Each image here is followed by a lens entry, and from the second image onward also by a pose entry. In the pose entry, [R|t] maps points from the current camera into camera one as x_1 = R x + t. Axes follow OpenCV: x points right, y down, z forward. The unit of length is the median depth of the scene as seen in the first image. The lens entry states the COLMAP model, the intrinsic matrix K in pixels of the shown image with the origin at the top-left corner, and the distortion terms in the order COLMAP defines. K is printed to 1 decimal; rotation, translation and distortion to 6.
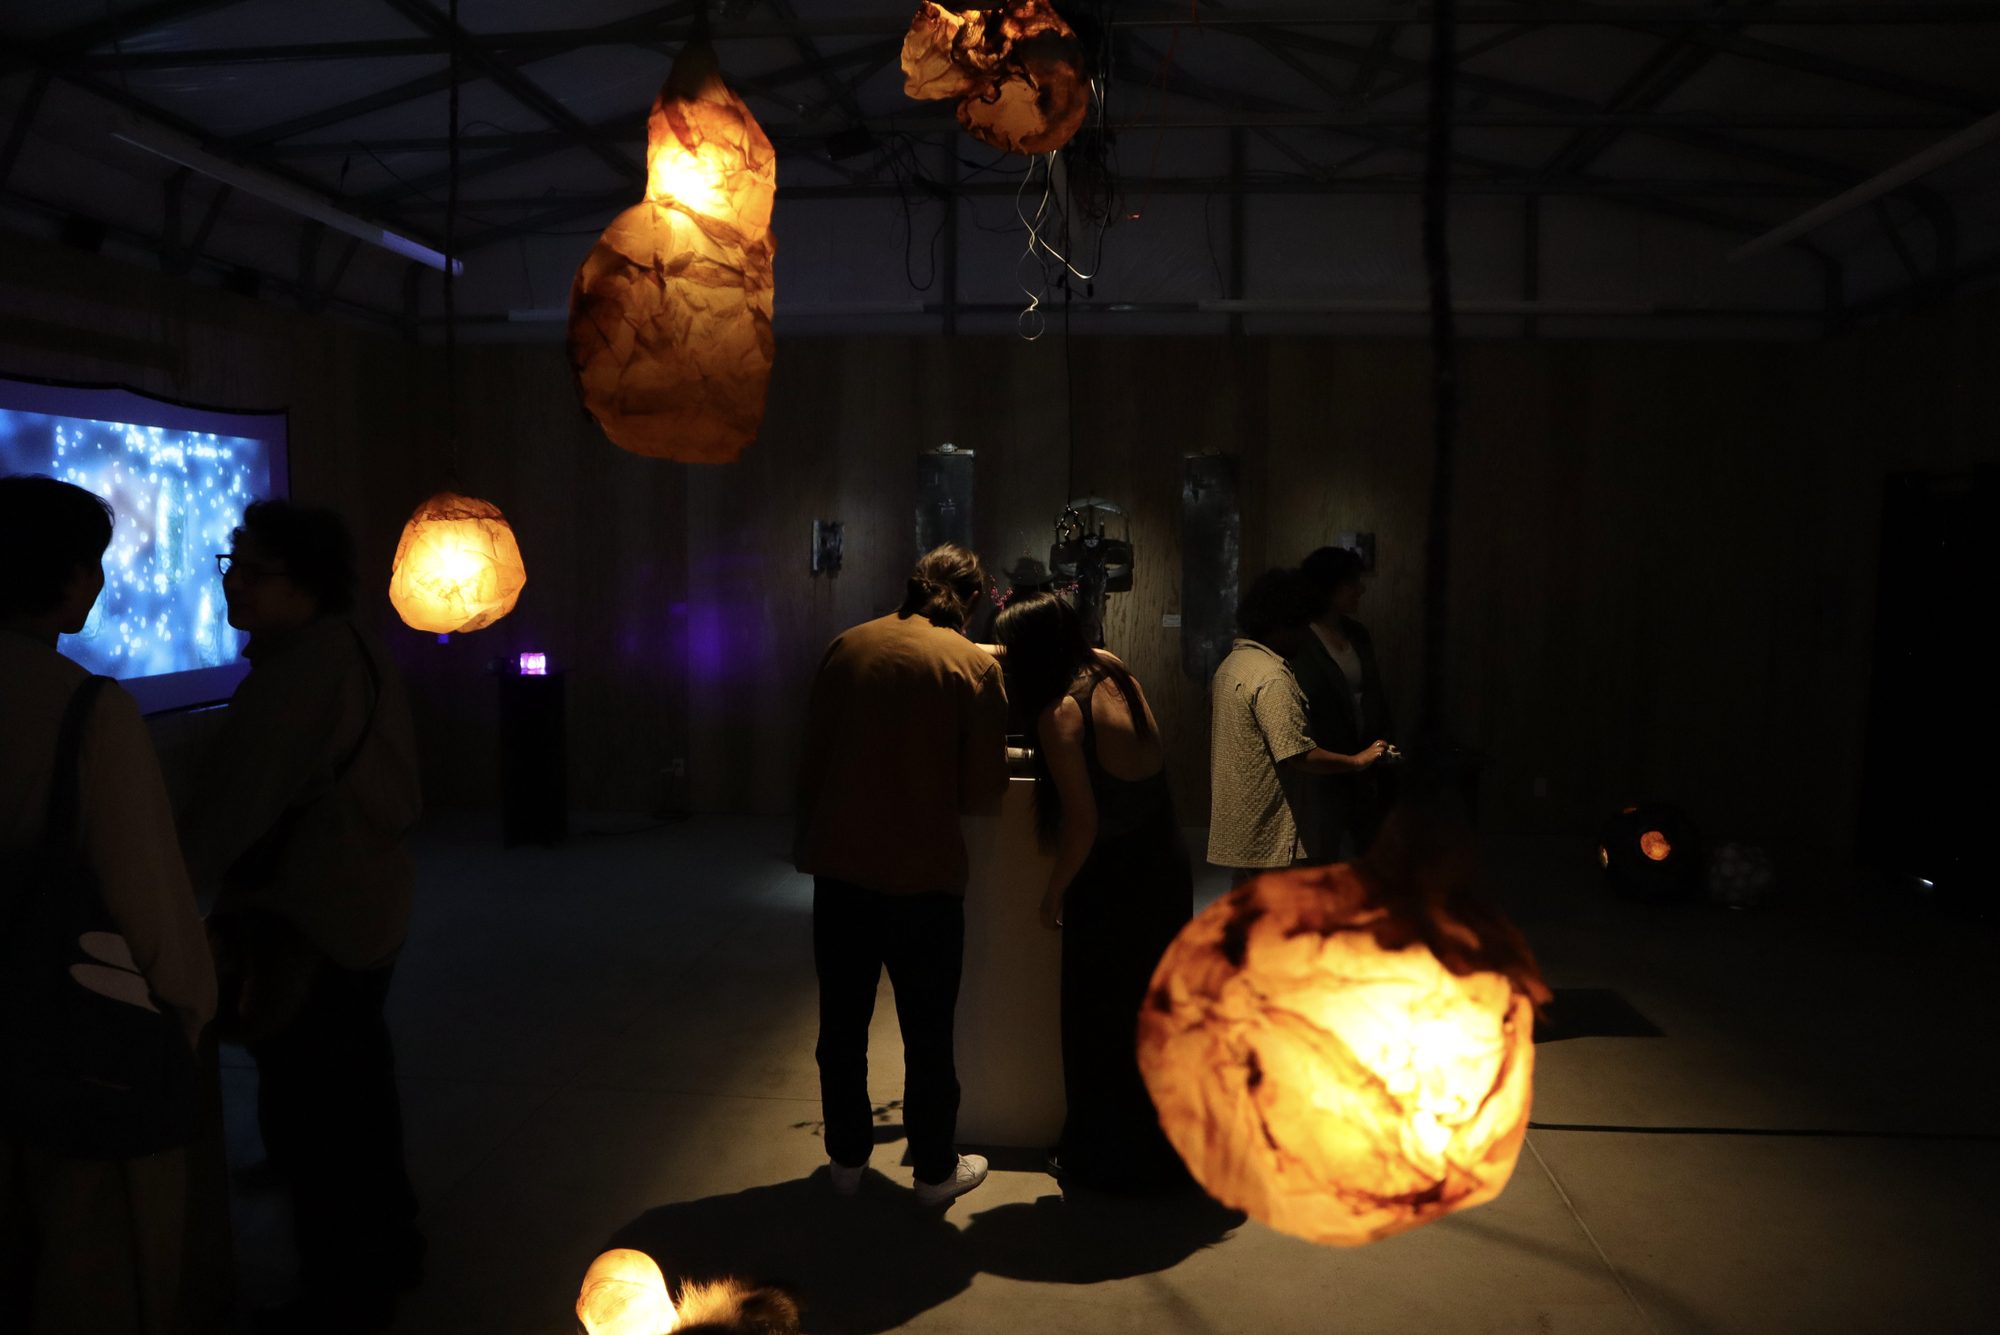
lens RADIAL K [[1422.4, 0, 1023.1], [0, 1422.4, 707.1], [0, 0, 1]] dist [-0.106431, 0.000531]
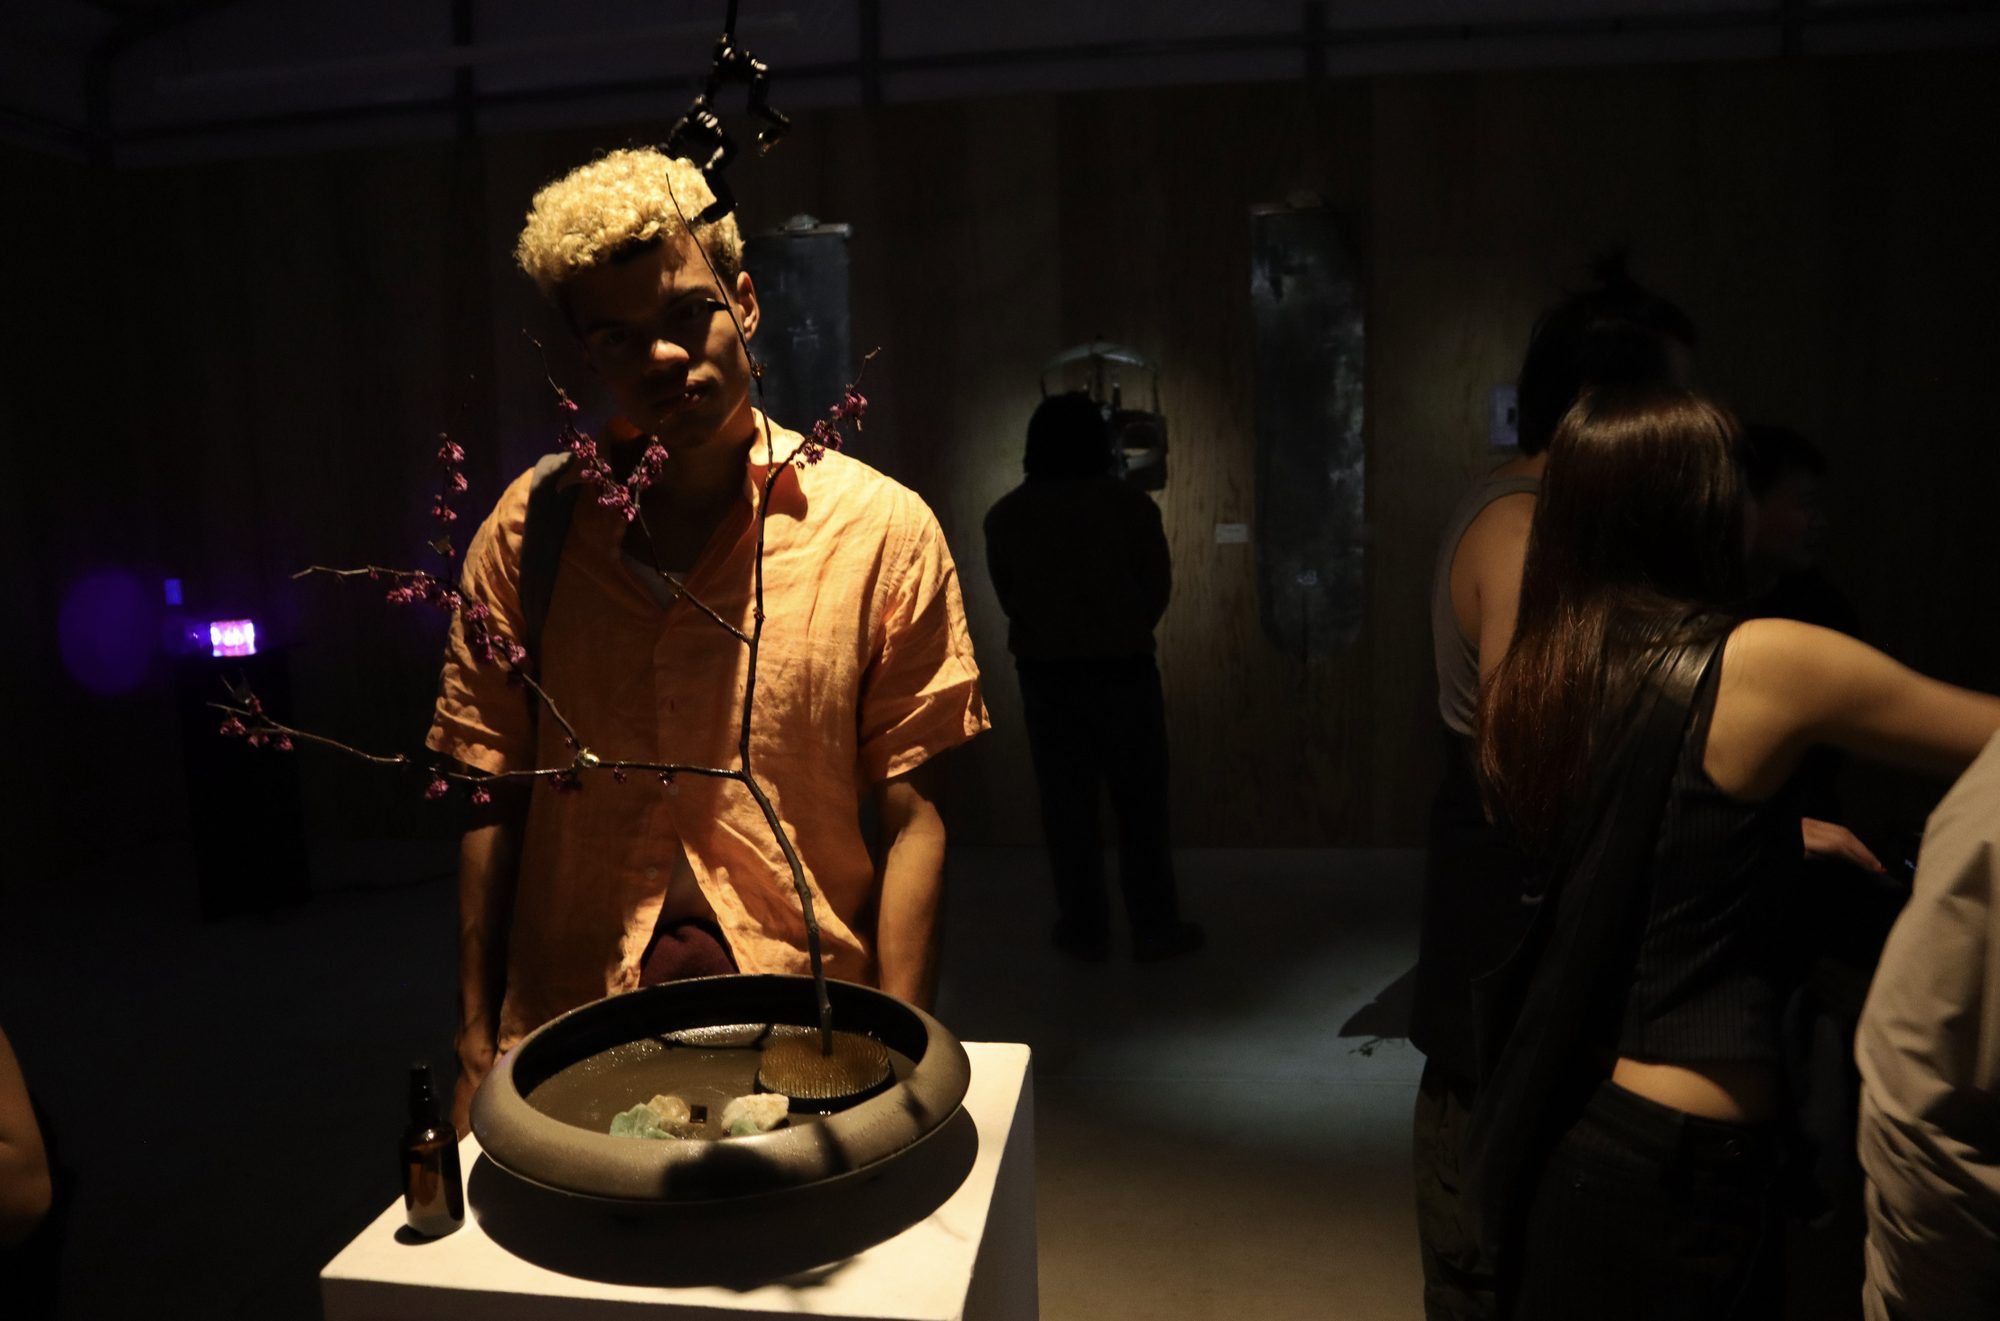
lens RADIAL K [[1427.2, 0, 1000.0], [0, 1427.2, 660.5], [0, 0, 1]] dist [-0.109977, 0.001993]
pose [[0.998223, -0.030492, -0.051192, 0.161793], [0.031708, 0.999230, 0.023095, -0.109727], [0.050448, -0.024677, 0.998422, 1.777968]]
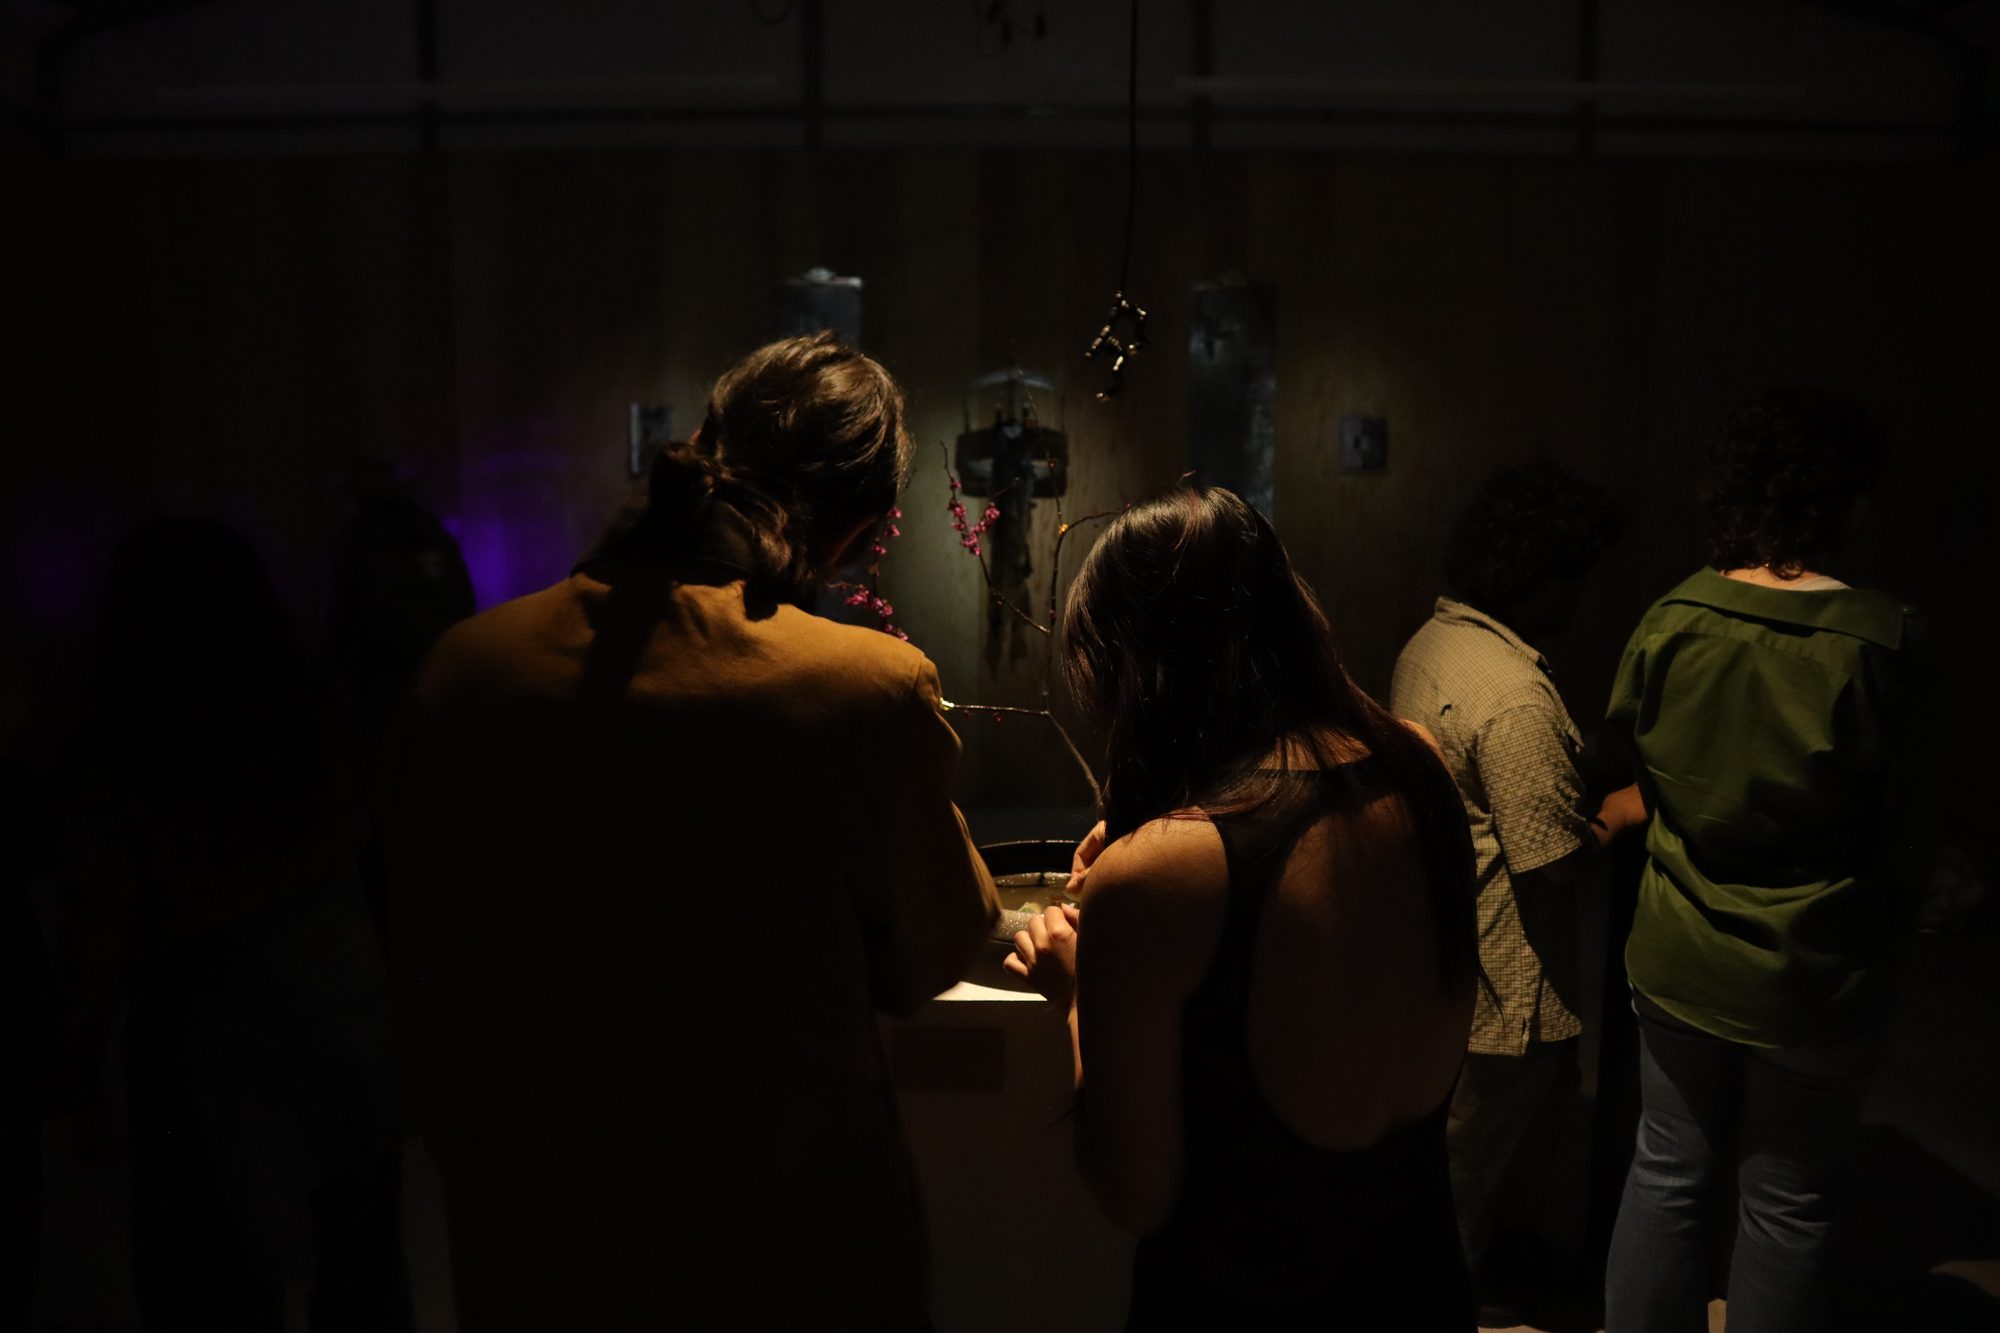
lens RADIAL K [[1383.9, 0, 1000.0], [0, 1383.9, 666.5], [0, 0, 1]] dist [-0.129799, 0.073912]
pose [[0.996286, -0.017983, 0.084206, -0.102425], [0.014334, 0.998940, 0.043737, -0.126485], [-0.084904, -0.042367, 0.995488, 1.414576]]
